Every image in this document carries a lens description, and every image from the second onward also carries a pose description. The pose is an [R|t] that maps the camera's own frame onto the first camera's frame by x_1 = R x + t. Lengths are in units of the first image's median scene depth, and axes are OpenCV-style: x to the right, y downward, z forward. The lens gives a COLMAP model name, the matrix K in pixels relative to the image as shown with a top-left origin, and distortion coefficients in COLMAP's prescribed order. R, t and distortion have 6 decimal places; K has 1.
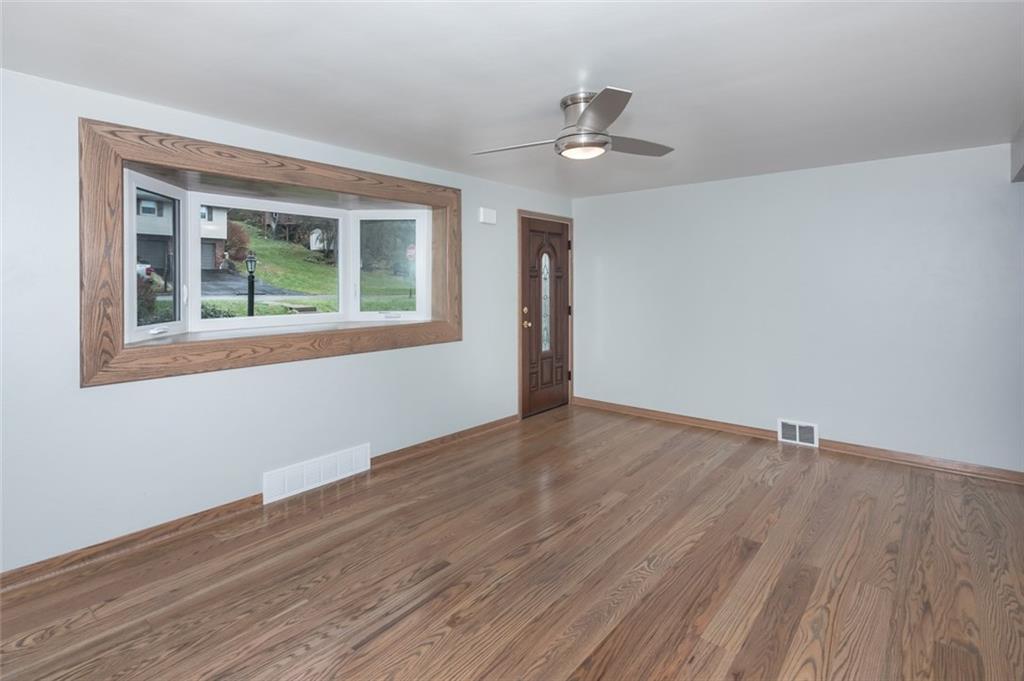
lens RADIAL K [[502.6, 0, 487.8], [0, 502.6, 342.1], [0, 0, 1]] dist [0.001404, -0.000057]
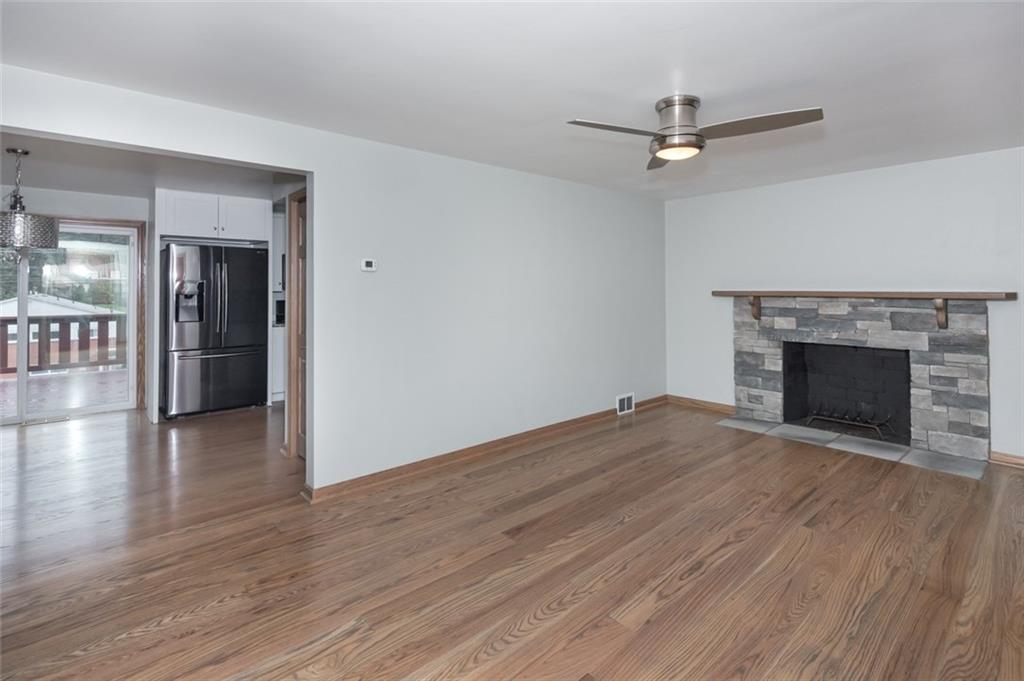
lens RADIAL K [[496.5, 0, 509.5], [0, 496.5, 335.8], [0, 0, 1]] dist [0.000354, -0.000212]
pose [[-0.991232, -0.007445, 0.131920, 0.382451], [0.020494, 0.977665, 0.209167, -0.196558], [-0.130530, 0.210036, -0.968941, 1.821590]]
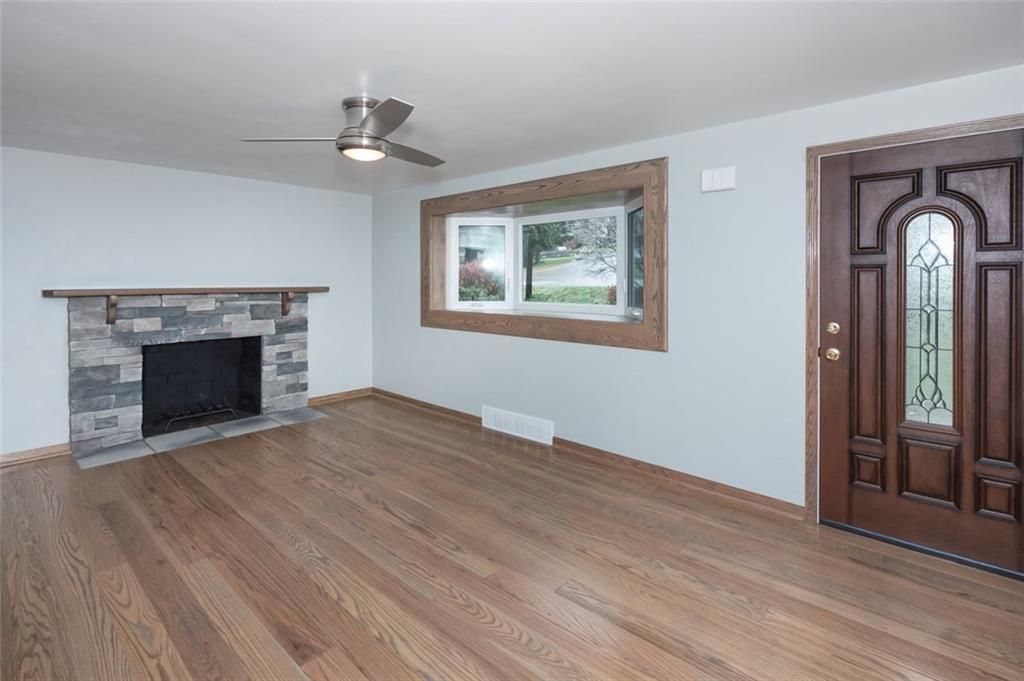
lens RADIAL K [[496.5, 0, 509.5], [0, 496.5, 335.8], [0, 0, 1]] dist [0.000354, -0.000212]
pose [[-0.019356, 0.118013, -0.992823, 1.102622], [-0.116122, 0.986024, 0.119468, -0.141000], [0.993046, 0.117601, -0.005382, 1.181706]]
